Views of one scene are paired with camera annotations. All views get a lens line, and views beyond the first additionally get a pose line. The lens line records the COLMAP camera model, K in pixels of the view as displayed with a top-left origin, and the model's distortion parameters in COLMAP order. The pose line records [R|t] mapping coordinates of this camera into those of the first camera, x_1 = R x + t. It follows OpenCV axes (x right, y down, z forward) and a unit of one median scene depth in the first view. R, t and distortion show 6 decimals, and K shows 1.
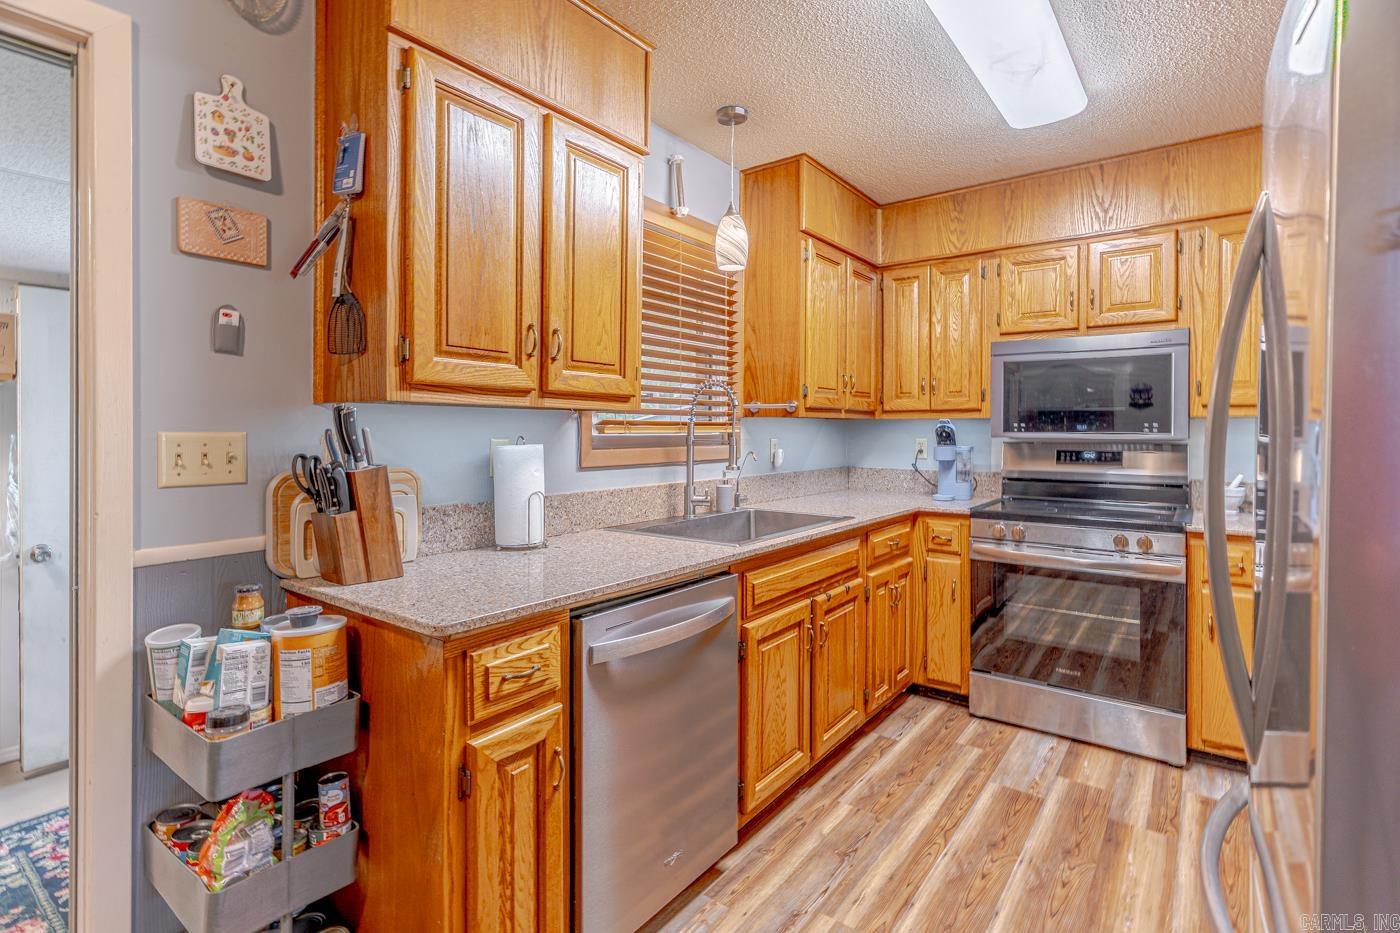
lens RADIAL K [[674.2, 0, 698.1], [0, 674.2, 435.3], [0, 0, 1]] dist [-0.001883, -0.000410]
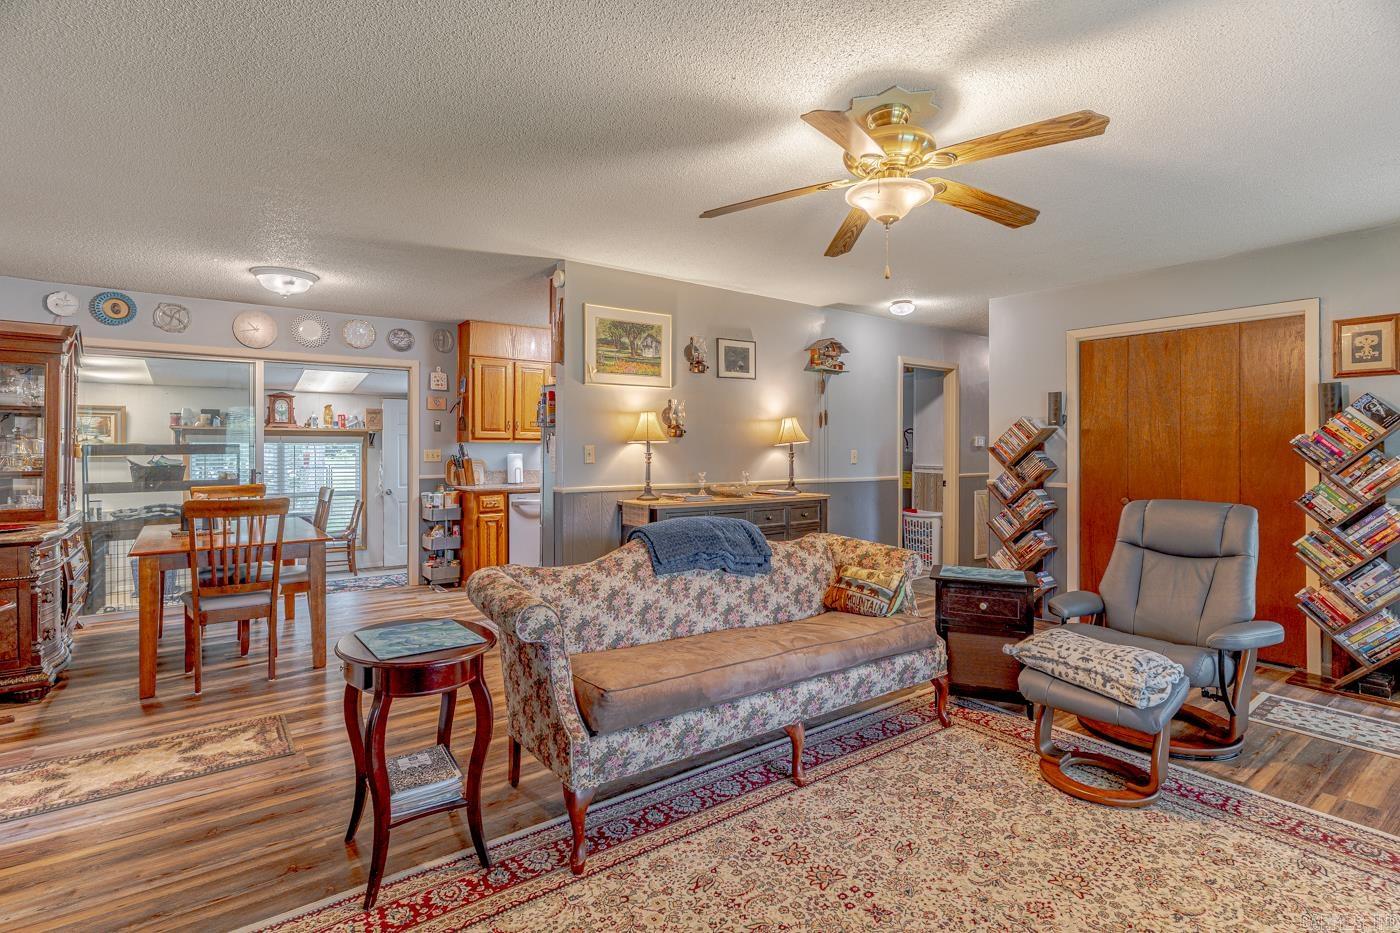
lens RADIAL K [[669.2, 0, 707.7], [0, 669.2, 453.6], [0, 0, 1]] dist [0.003209, 0.000444]
pose [[0.962071, 0.000005, -0.272800, 2.128609], [-0.000341, 0.999999, -0.001184, 0.024474], [0.272800, 0.001232, 0.962070, -2.643779]]
